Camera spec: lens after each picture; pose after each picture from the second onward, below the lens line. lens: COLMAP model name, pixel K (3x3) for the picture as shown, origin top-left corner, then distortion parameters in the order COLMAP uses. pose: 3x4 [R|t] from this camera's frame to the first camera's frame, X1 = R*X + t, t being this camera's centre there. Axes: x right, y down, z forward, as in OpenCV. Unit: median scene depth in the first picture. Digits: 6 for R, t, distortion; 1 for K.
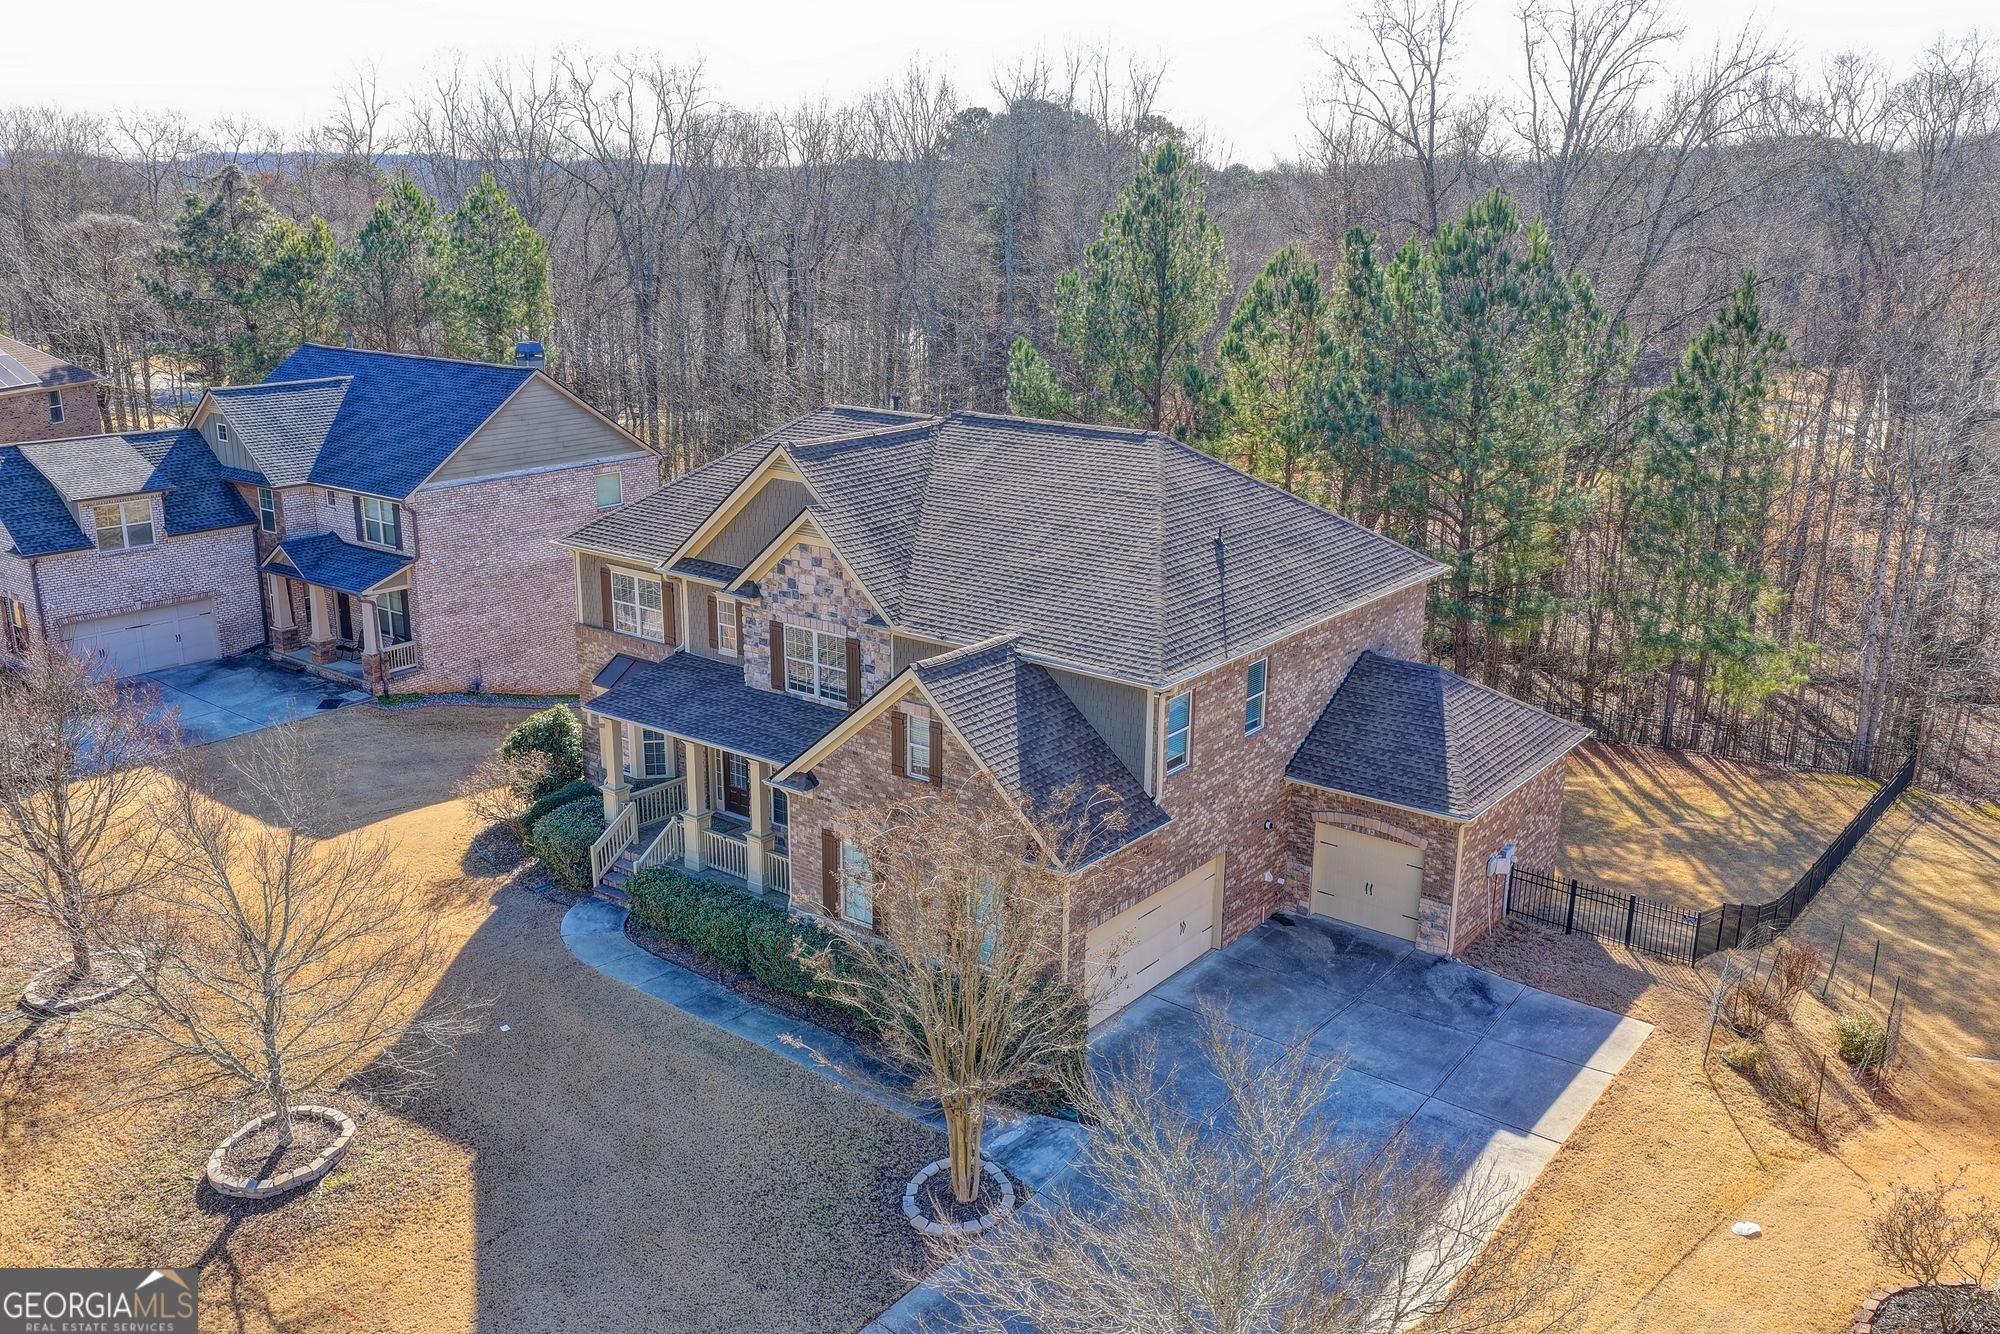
lens RADIAL K [[1649.6, 0, 1005.0], [0, 1649.6, 674.5], [0, 0, 1]] dist [-0.006004, 0.013344]
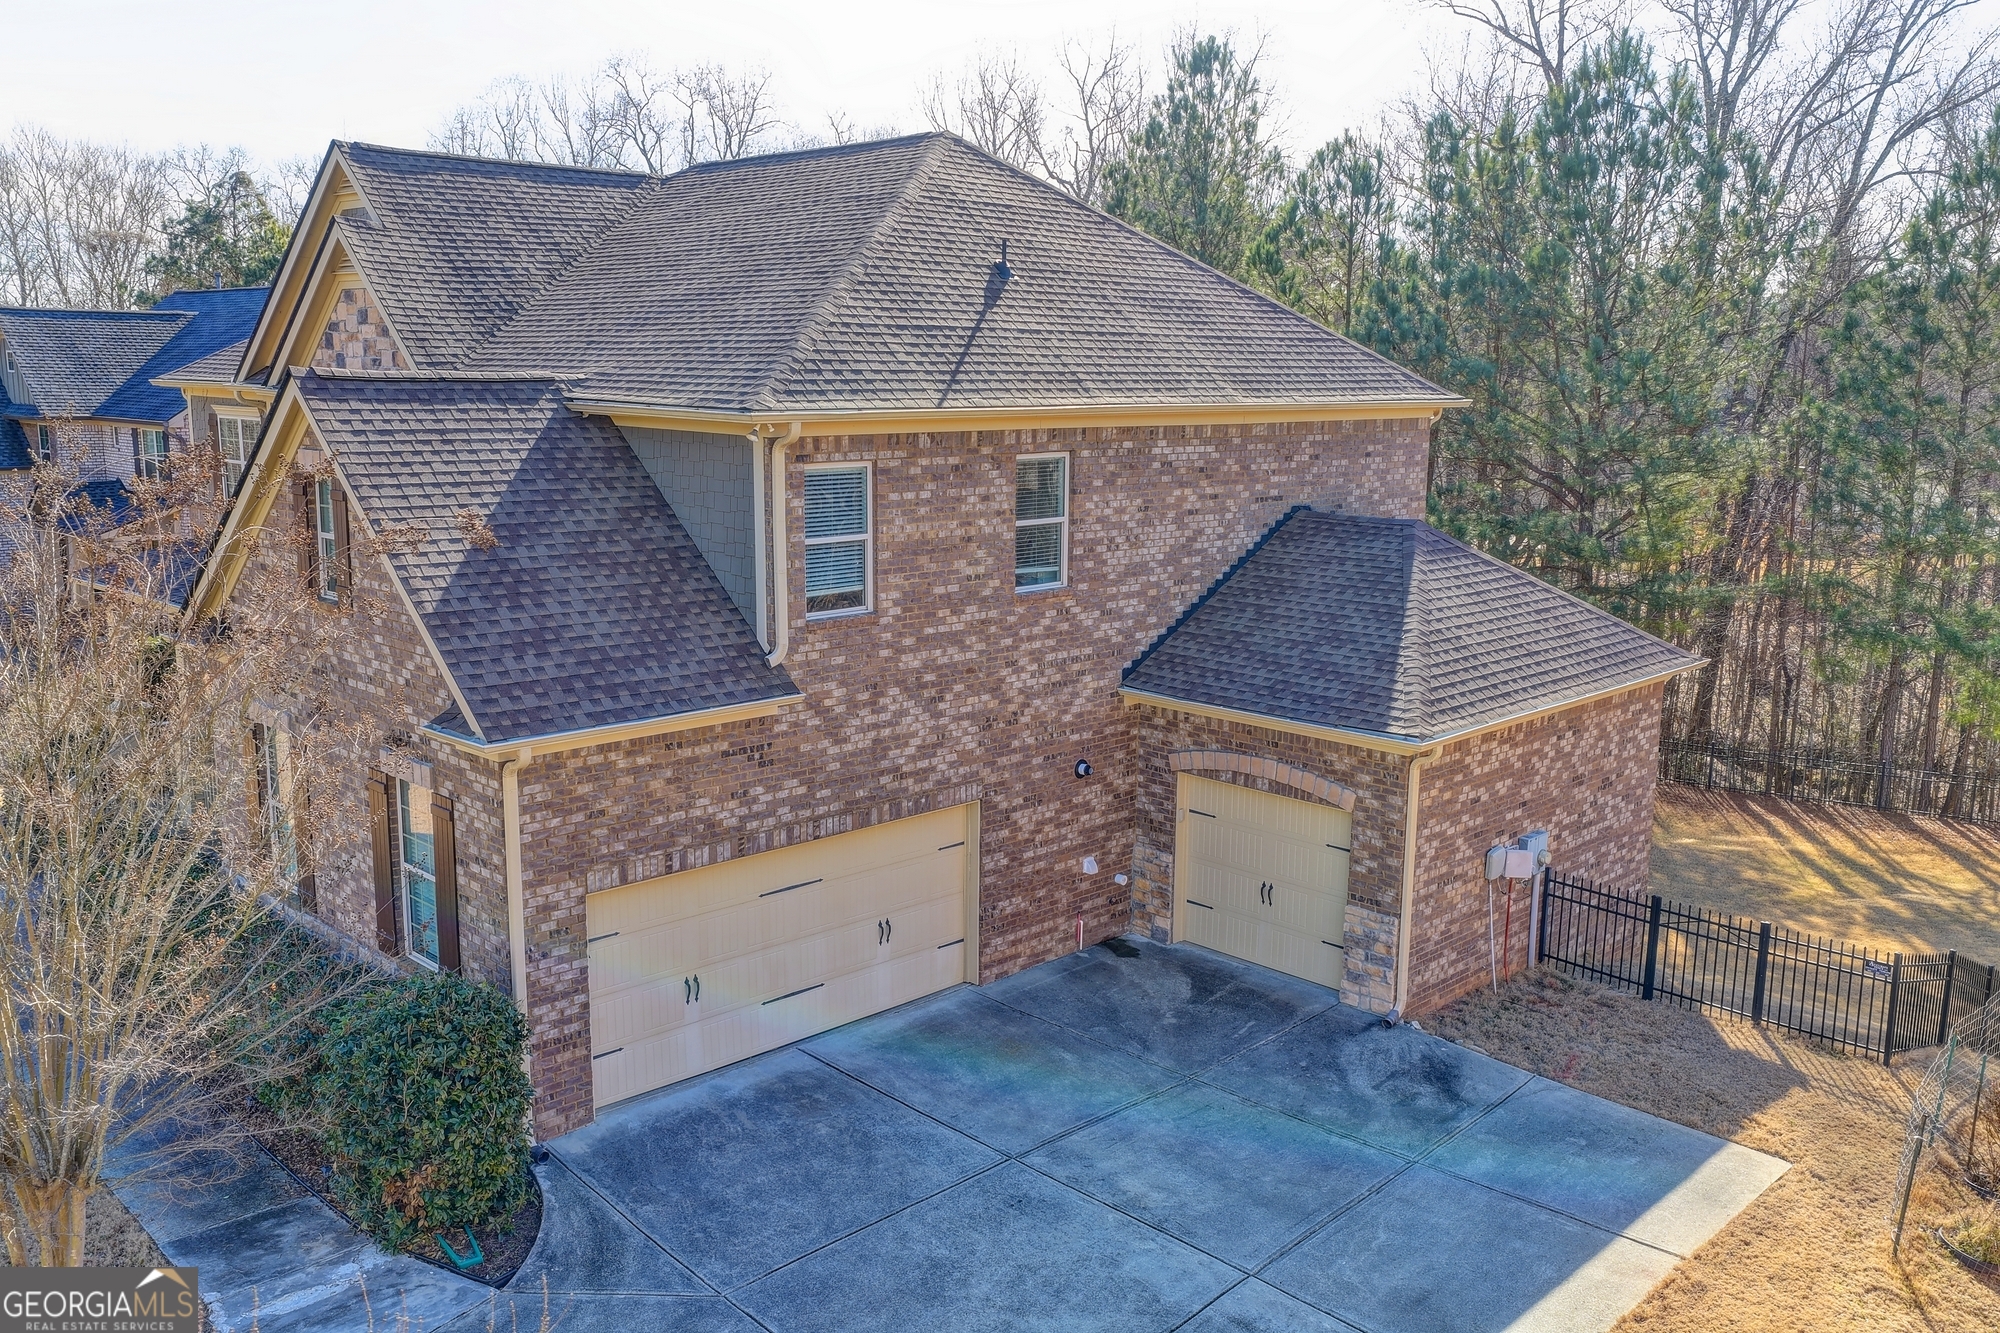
lens RADIAL K [[1661.7, 0, 1000.0], [0, 1661.7, 666.5], [0, 0, 1]] dist [0.005049, 0.002798]
pose [[0.991615, 0.024466, -0.126886, 0.200745], [-0.037349, 0.994269, -0.100166, 0.113354], [0.123709, 0.104065, 0.986847, 0.429732]]
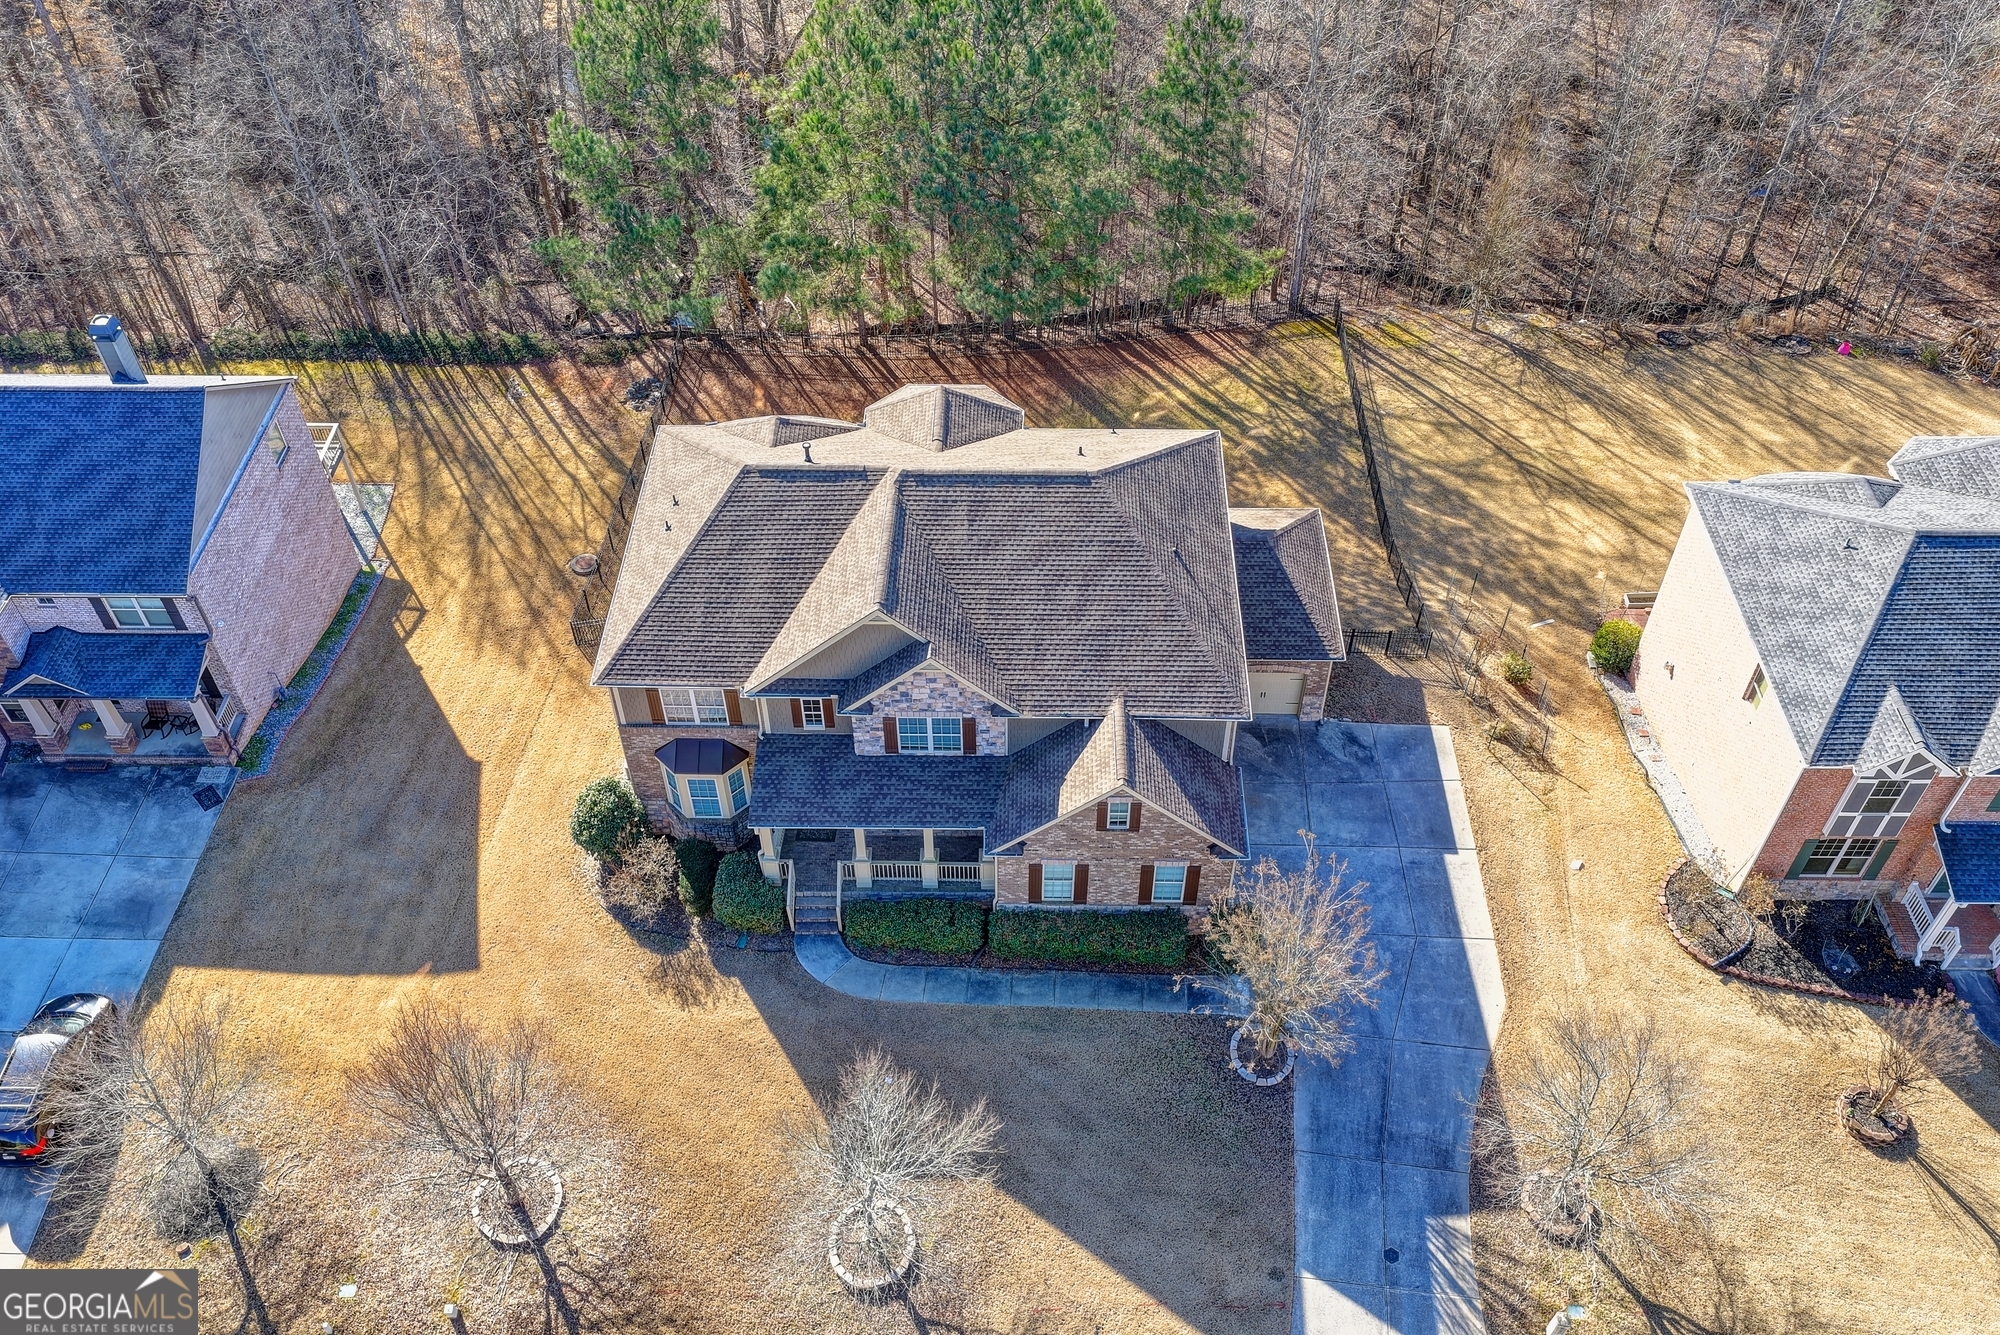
lens RADIAL K [[1649.6, 0, 1005.0], [0, 1649.6, 675.0], [0, 0, 1]] dist [-0.006004, 0.013344]
pose [[0.806234, -0.436153, 0.399696, -0.583945], [0.177619, 0.822912, 0.539692, -0.762559], [-0.564303, -0.364124, 0.740929, -0.002112]]
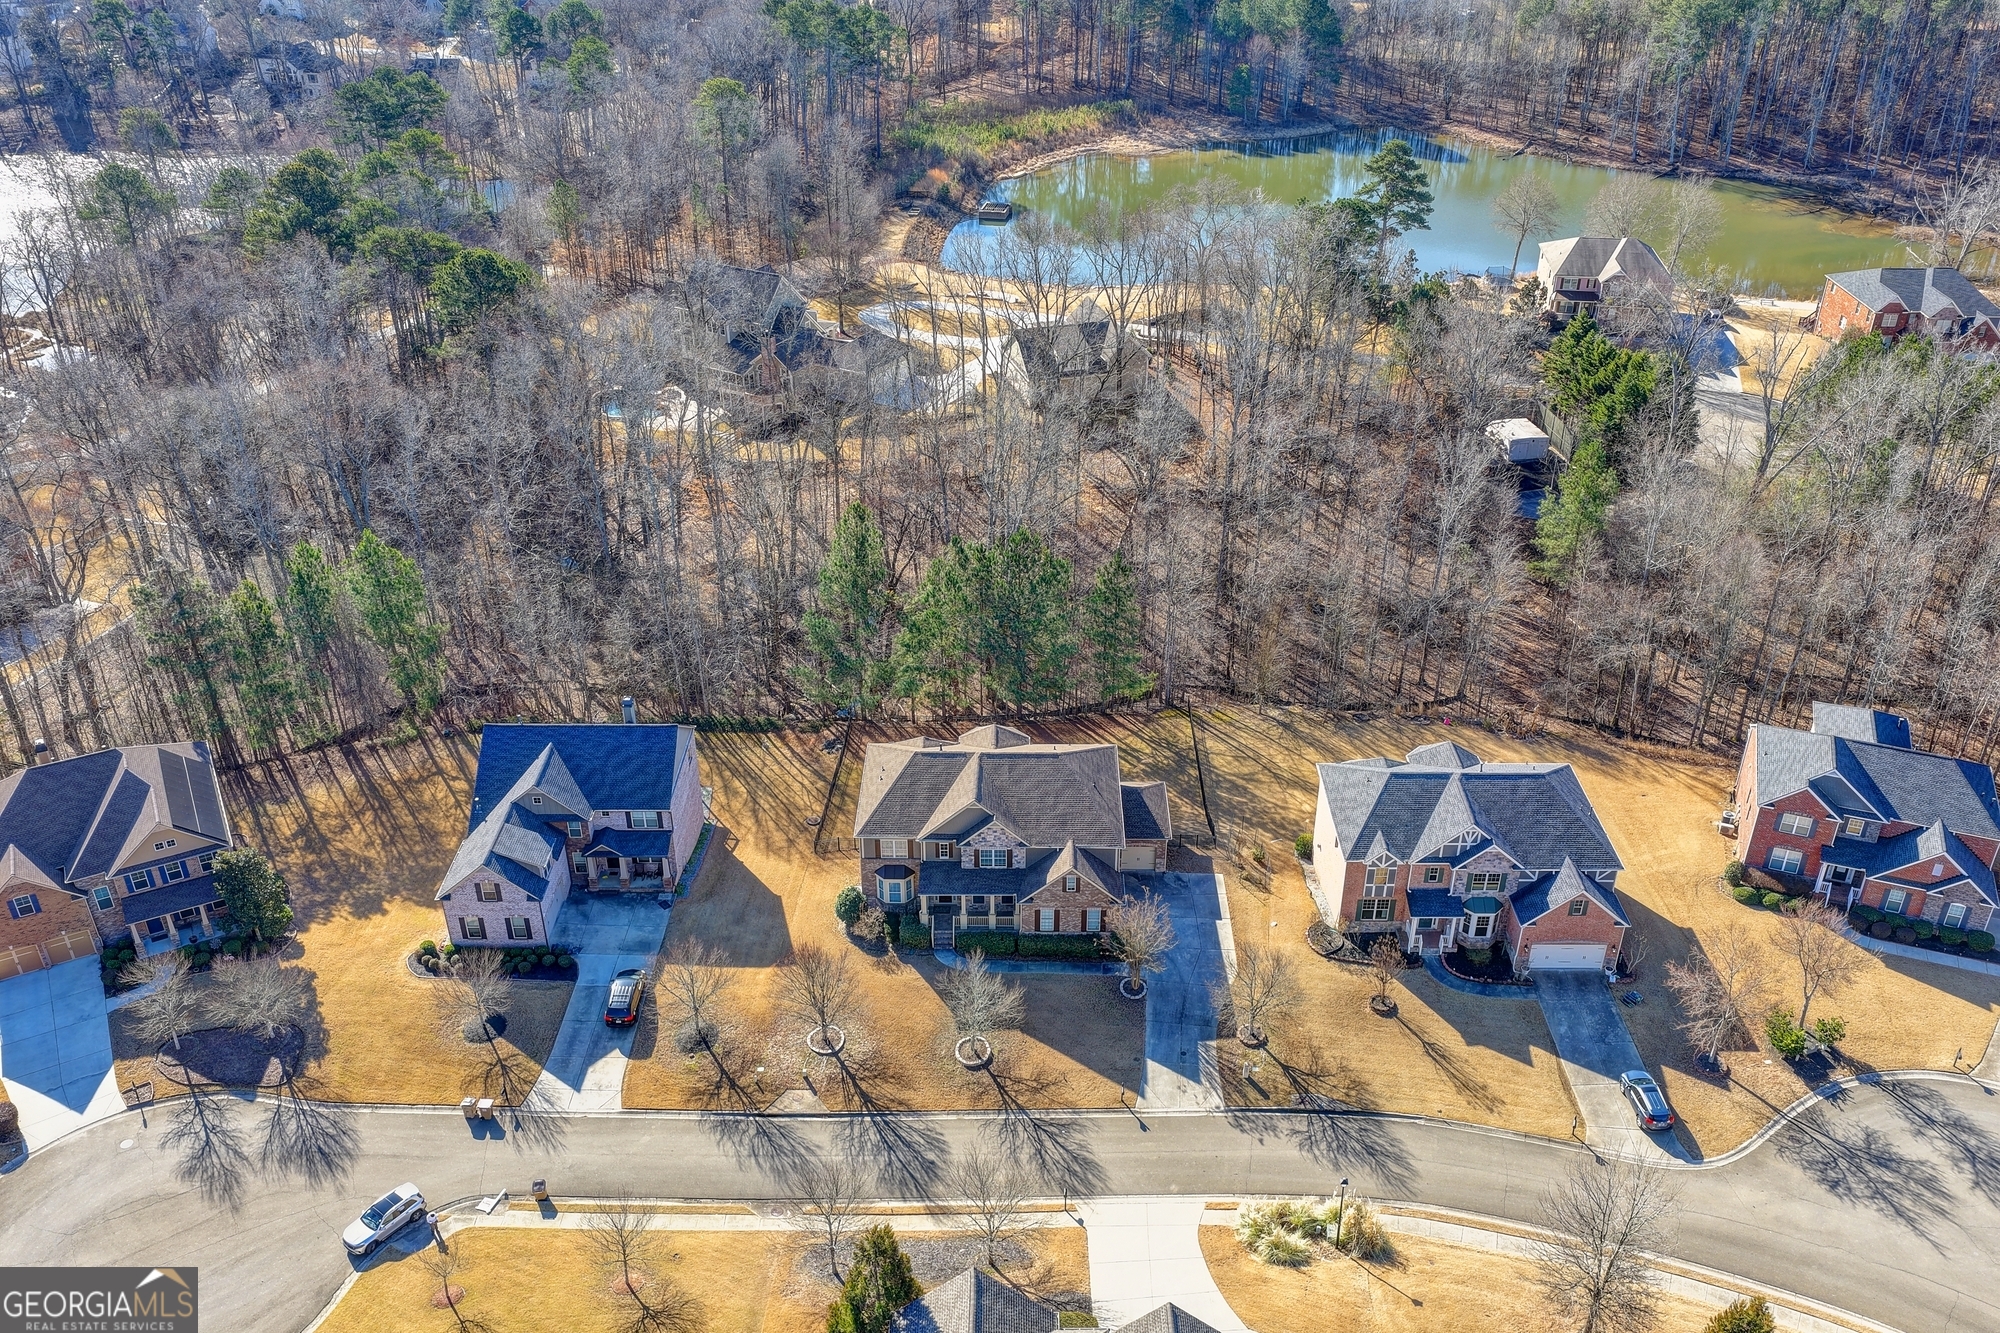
lens RADIAL K [[1649.6, 0, 1005.0], [0, 1649.6, 674.0], [0, 0, 1]] dist [-0.006004, 0.013344]
pose [[0.802125, -0.311961, 0.509191, -1.637907], [0.177300, 0.938659, 0.295777, -1.303069], [-0.570228, -0.146971, 0.808233, -1.571571]]
